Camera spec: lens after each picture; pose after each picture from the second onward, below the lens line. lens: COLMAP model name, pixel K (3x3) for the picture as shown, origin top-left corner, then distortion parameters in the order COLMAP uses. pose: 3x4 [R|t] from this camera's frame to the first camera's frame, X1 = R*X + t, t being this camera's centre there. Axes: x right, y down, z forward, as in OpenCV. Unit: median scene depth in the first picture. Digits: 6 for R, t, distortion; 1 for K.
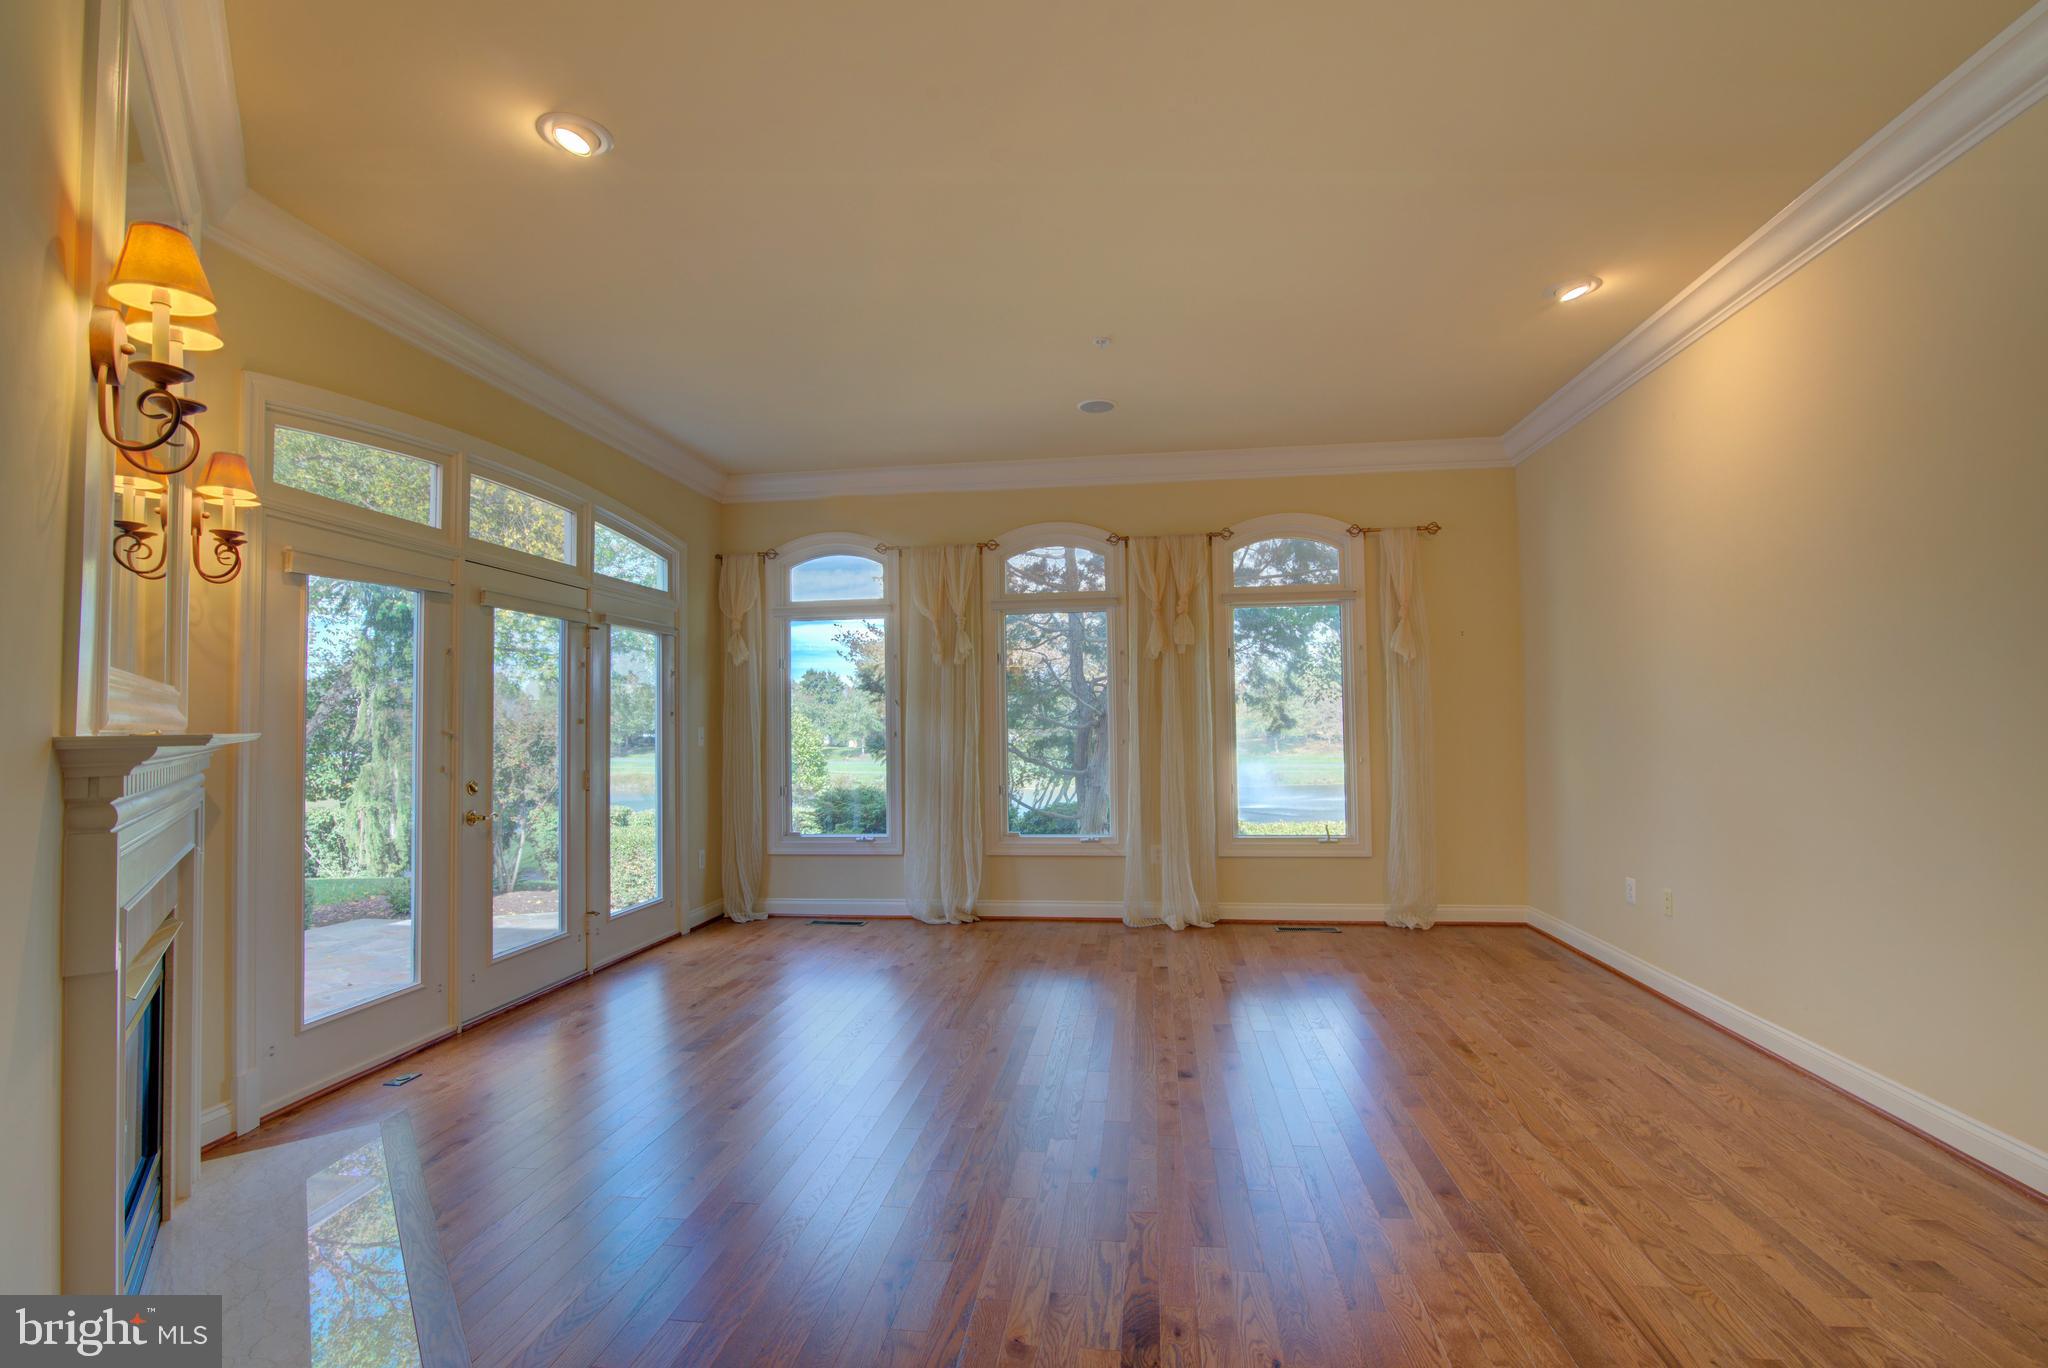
lens RADIAL K [[931.4, 0, 1024.4], [0, 931.4, 694.6], [0, 0, 1]] dist [-0.020059, 0.000417]
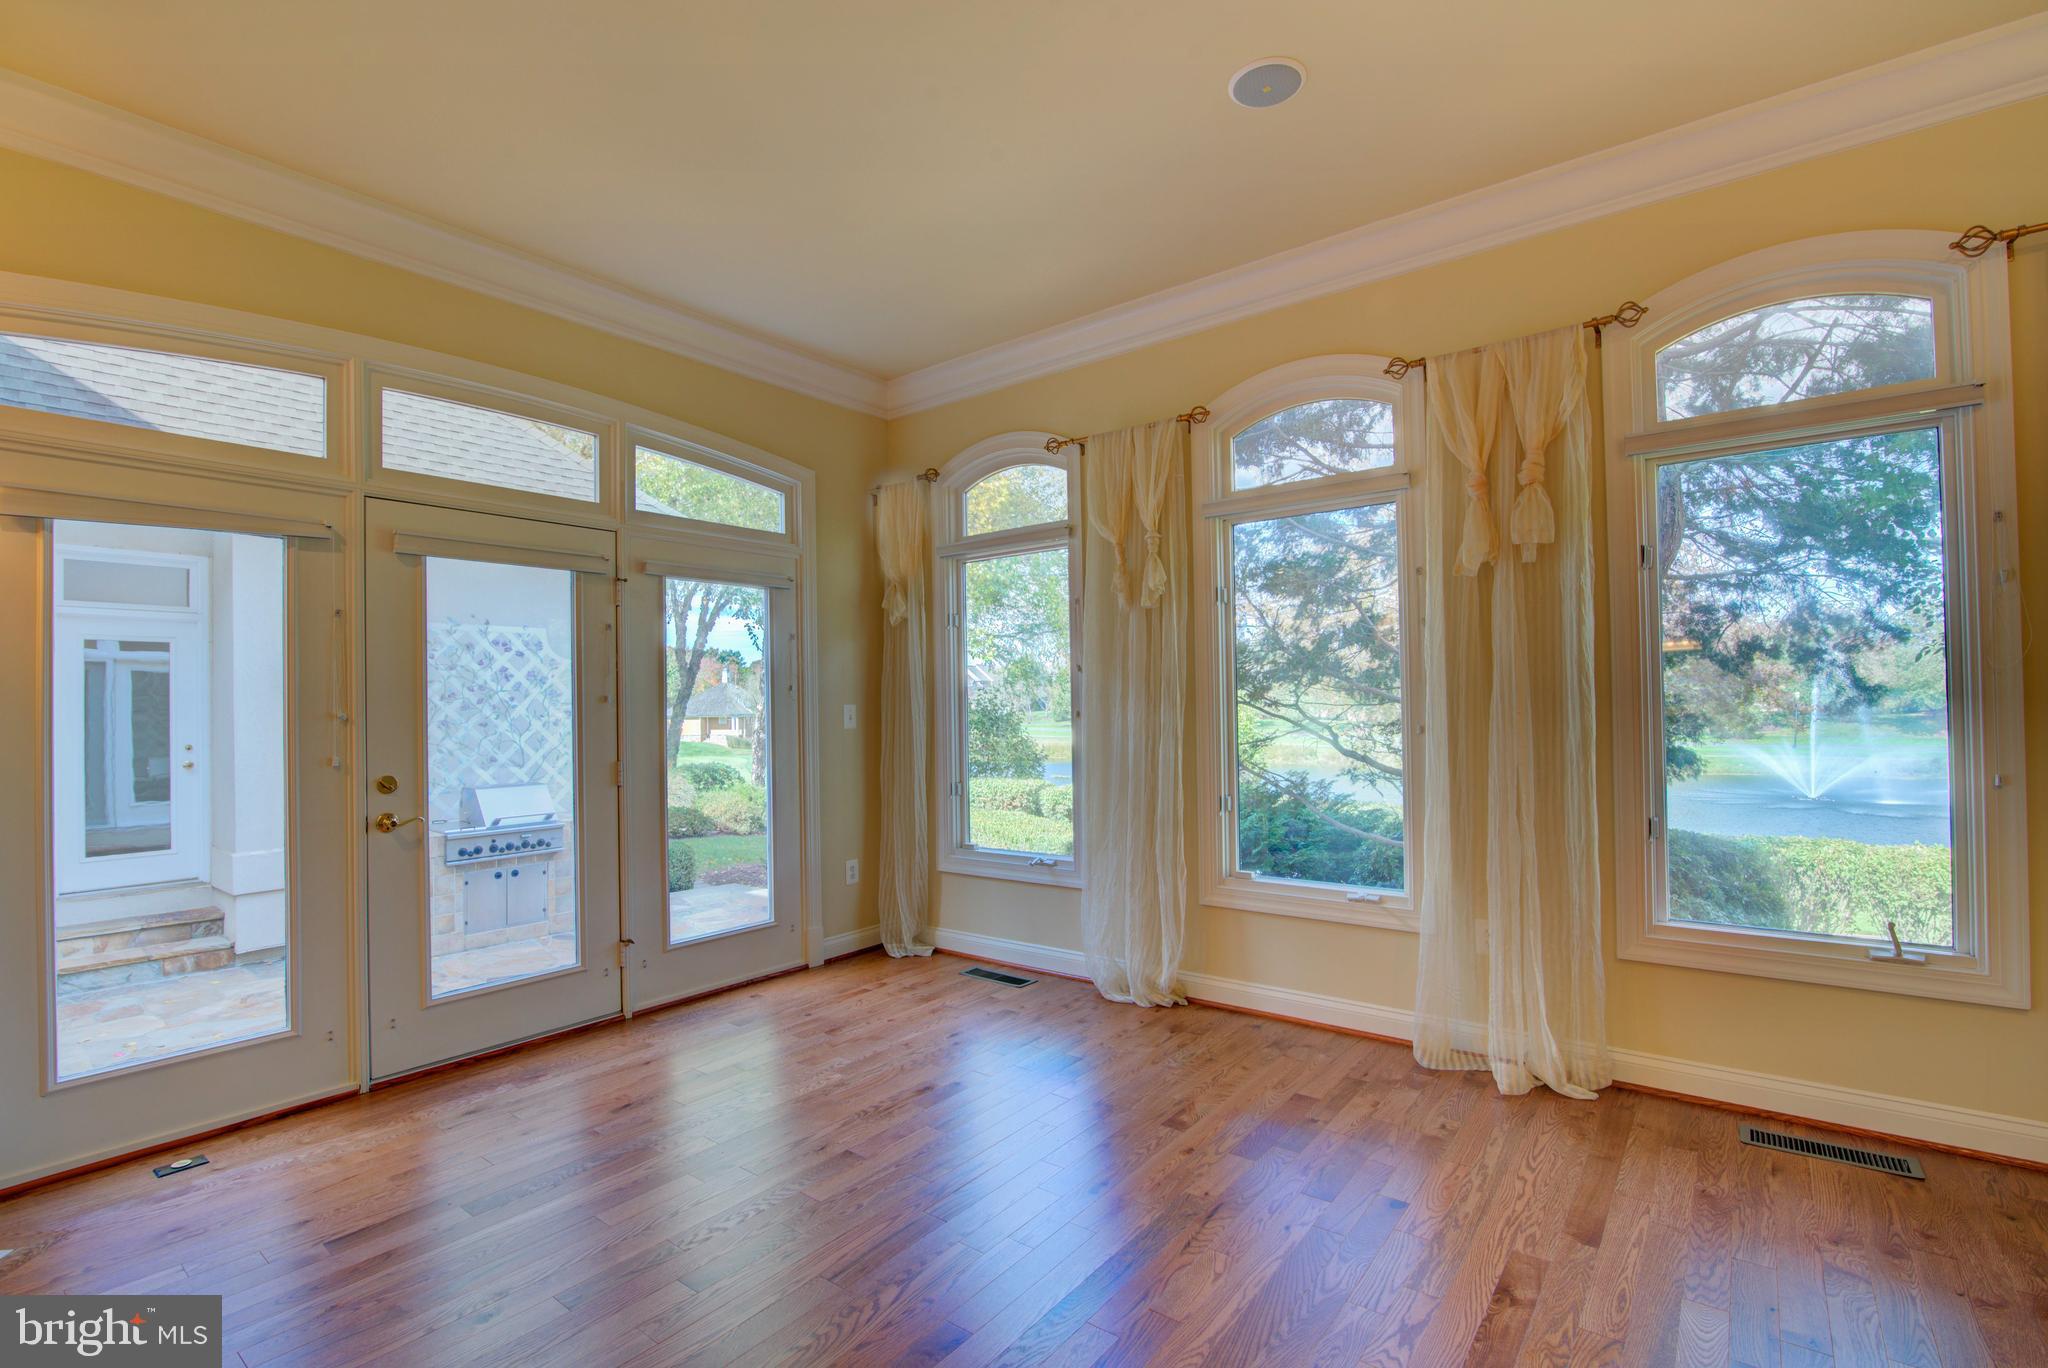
lens RADIAL K [[931.4, 0, 1024.4], [0, 931.4, 694.6], [0, 0, 1]] dist [-0.020059, 0.000417]
pose [[0.862253, -0.006891, -0.506431, 0.188893], [0.021889, 0.999480, 0.023670, 0.011522], [0.506005, -0.031494, 0.861955, 0.414245]]
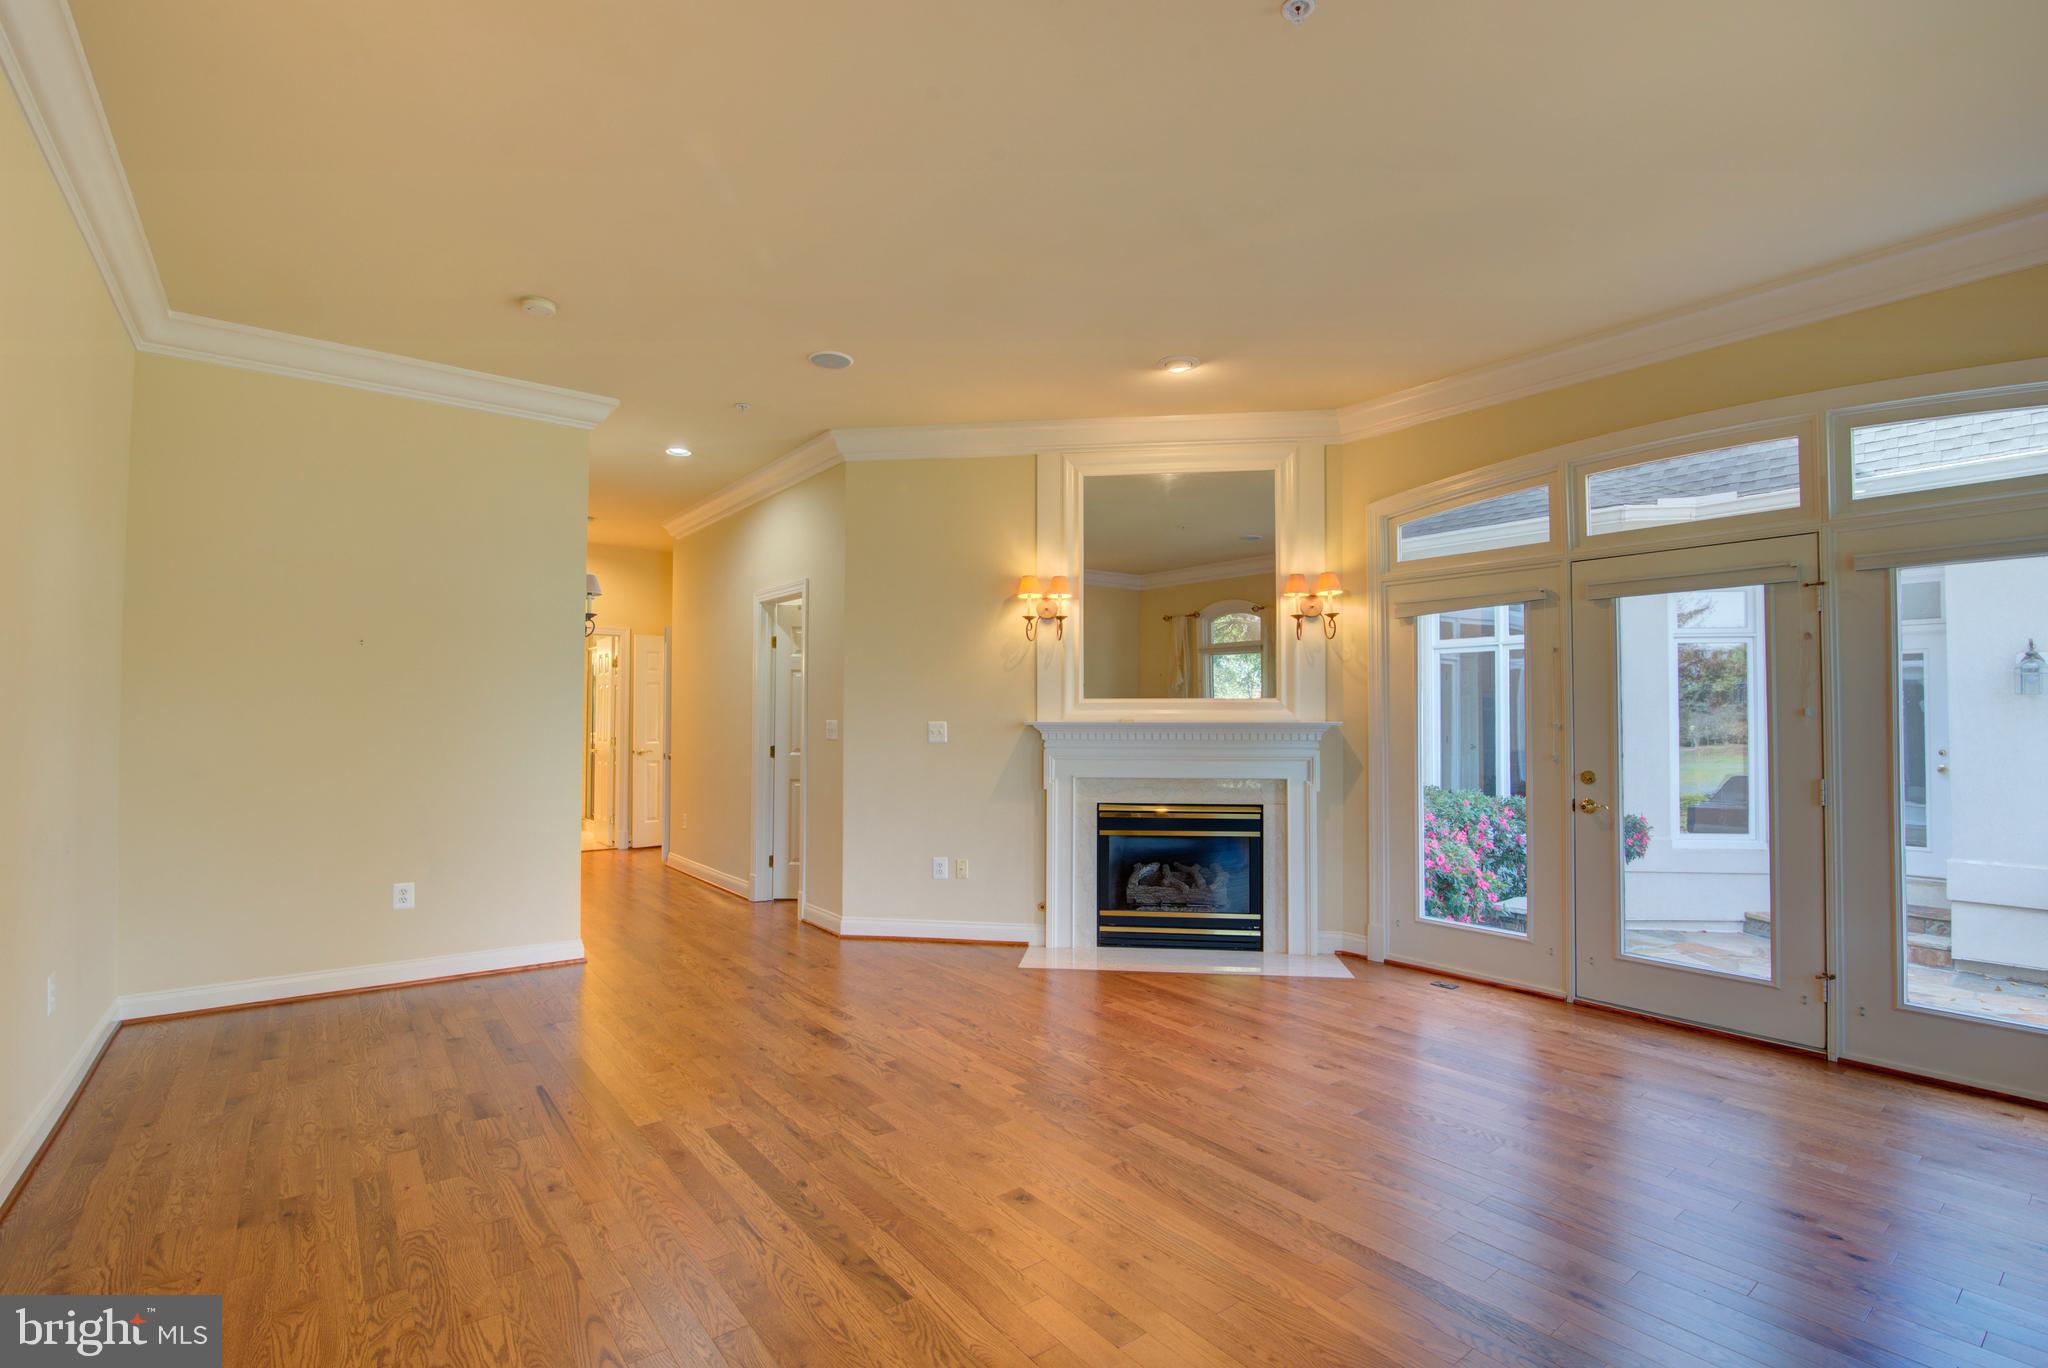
lens RADIAL K [[931.4, 0, 1024.4], [0, 931.4, 694.6], [0, 0, 1]] dist [-0.020059, 0.000417]
pose [[-0.705471, -0.009584, -0.708674, 0.406095], [0.028629, 0.998707, -0.042006, 0.022968], [0.708160, -0.049922, -0.704285, 0.891682]]
